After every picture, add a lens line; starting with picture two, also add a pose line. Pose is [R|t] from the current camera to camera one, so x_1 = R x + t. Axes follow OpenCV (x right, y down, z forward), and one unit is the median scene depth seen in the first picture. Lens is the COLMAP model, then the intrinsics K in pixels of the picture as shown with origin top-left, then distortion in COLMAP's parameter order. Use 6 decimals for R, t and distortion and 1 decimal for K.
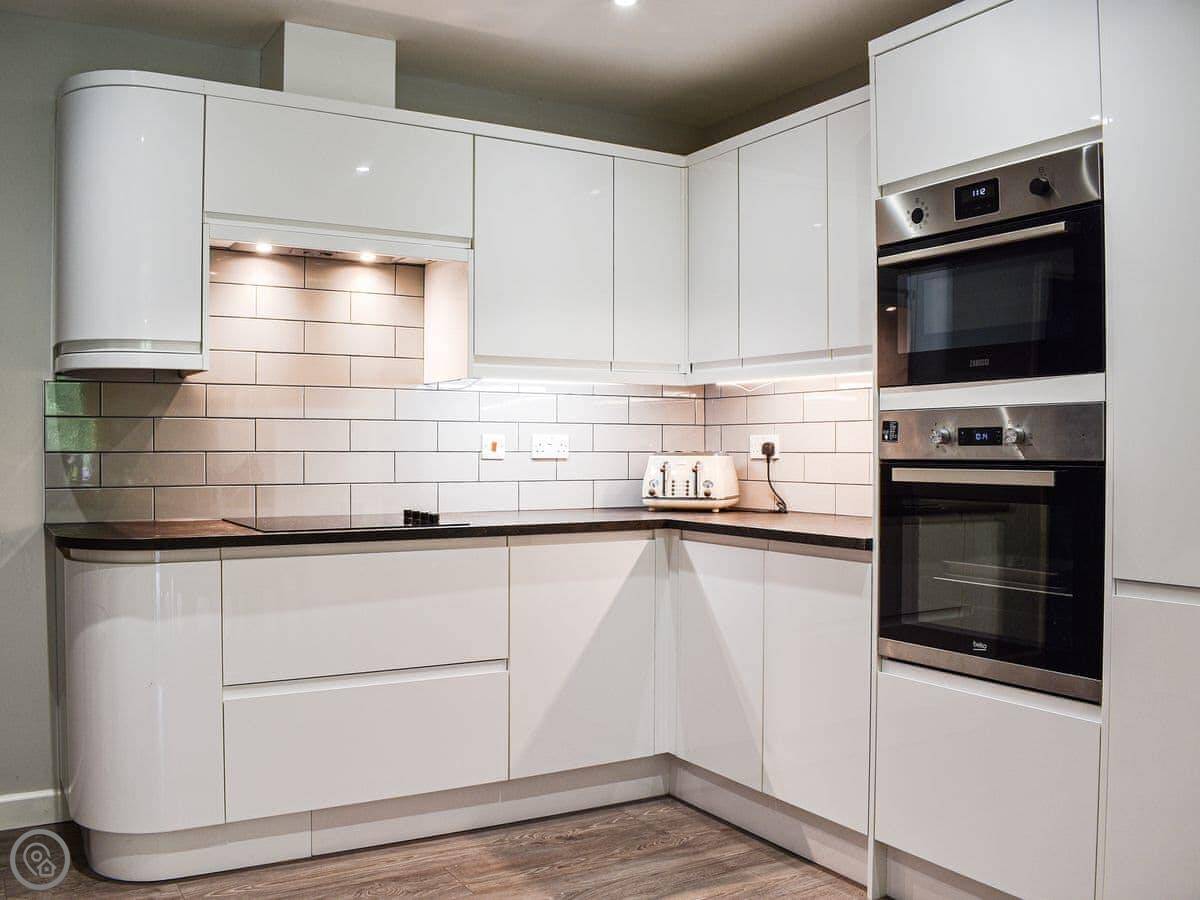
lens RADIAL K [[1106.5, 0, 556.1], [0, 1106.5, 451.0], [0, 0, 1]] dist [-0.078658, 0.000000]
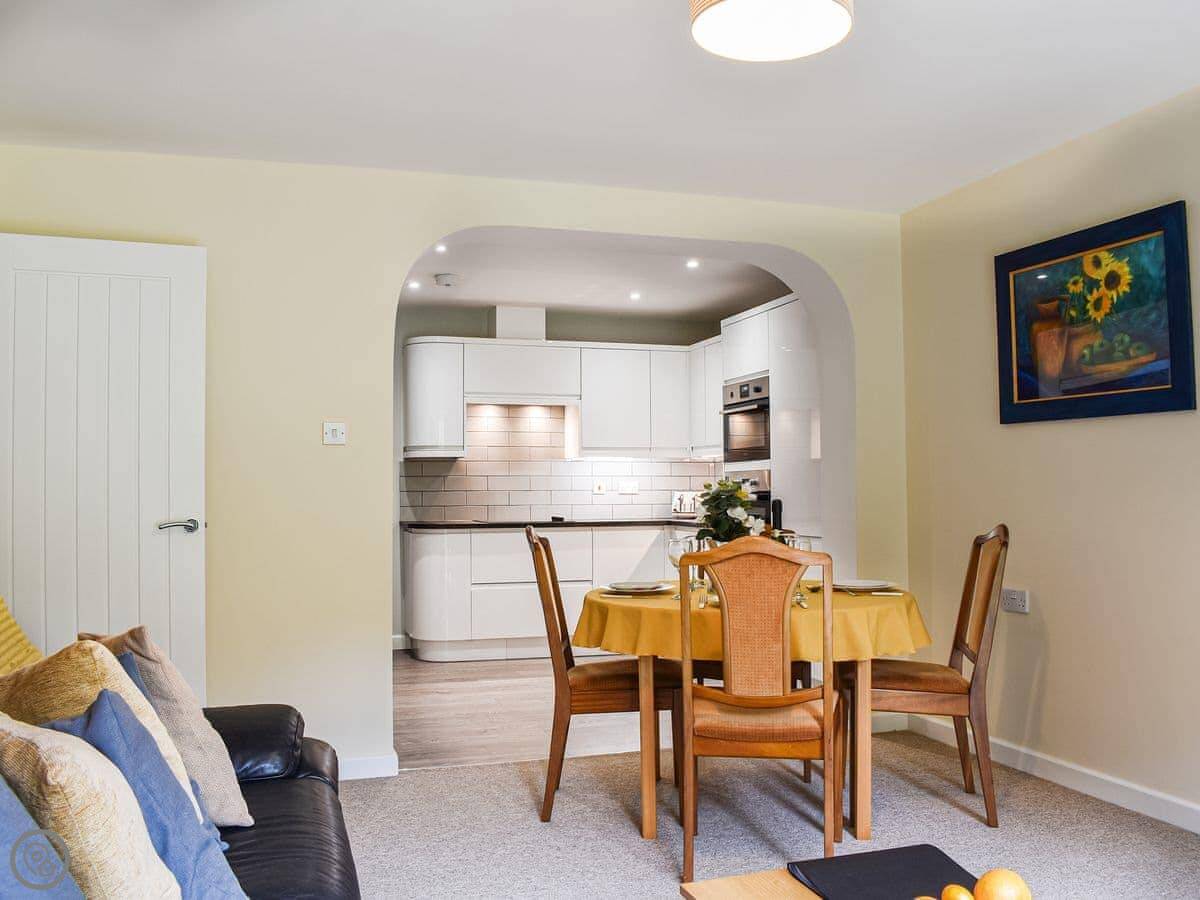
lens RADIAL K [[1084.6, 0, 598.0], [0, 1084.6, 450.5], [0, 0, 1]] dist [-0.058384, -0.005567]
pose [[0.979530, -0.015445, -0.200705, 0.415720], [0.007415, 0.999144, -0.040699, 0.010223], [0.201162, 0.038378, 0.978806, -1.190175]]
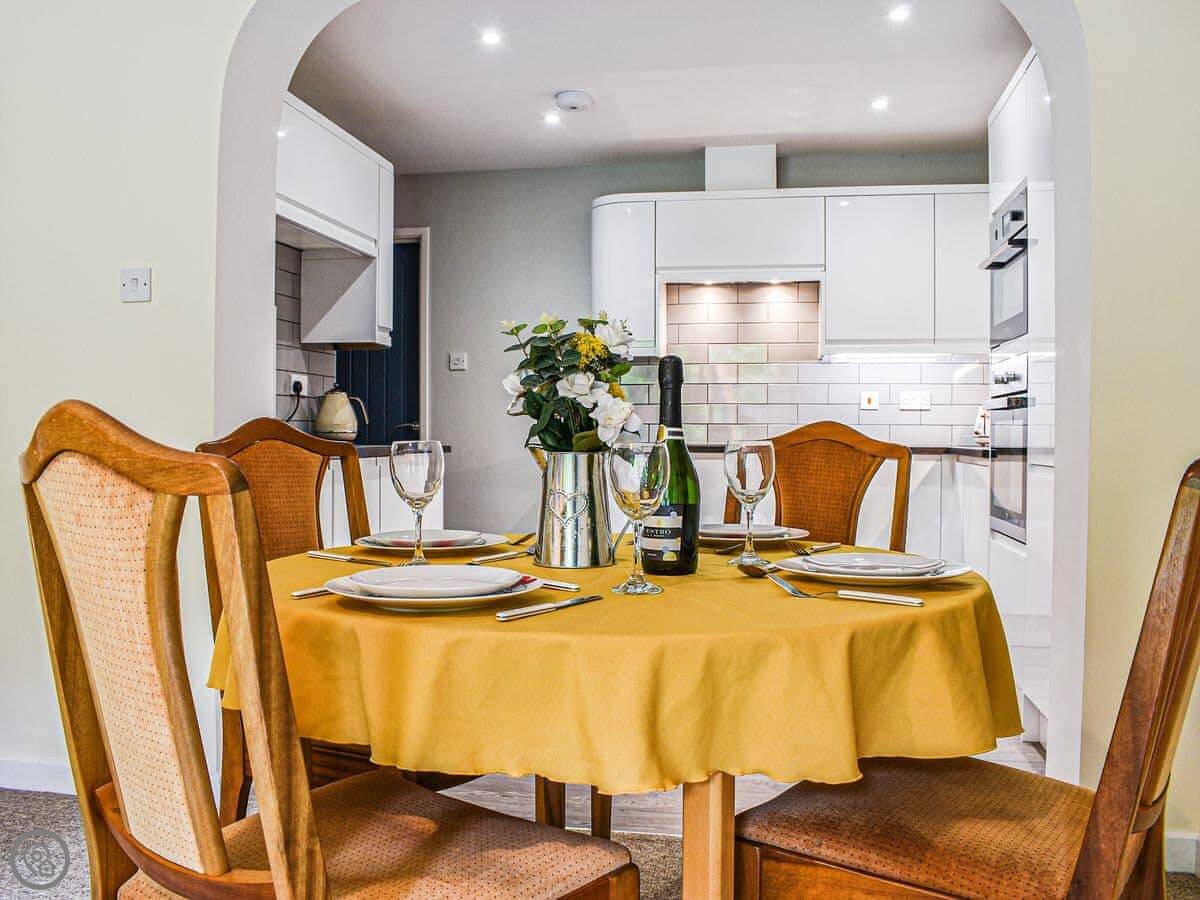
lens RADIAL K [[1084.6, 0, 610.4], [0, 1084.6, 449.8], [0, 0, 1]] dist [-0.058384, -0.005567]
pose [[0.784877, 0.010234, -0.619567, 0.659396], [-0.004584, 0.999932, 0.010710, 0.055280], [0.619635, -0.005566, 0.784871, -0.396865]]
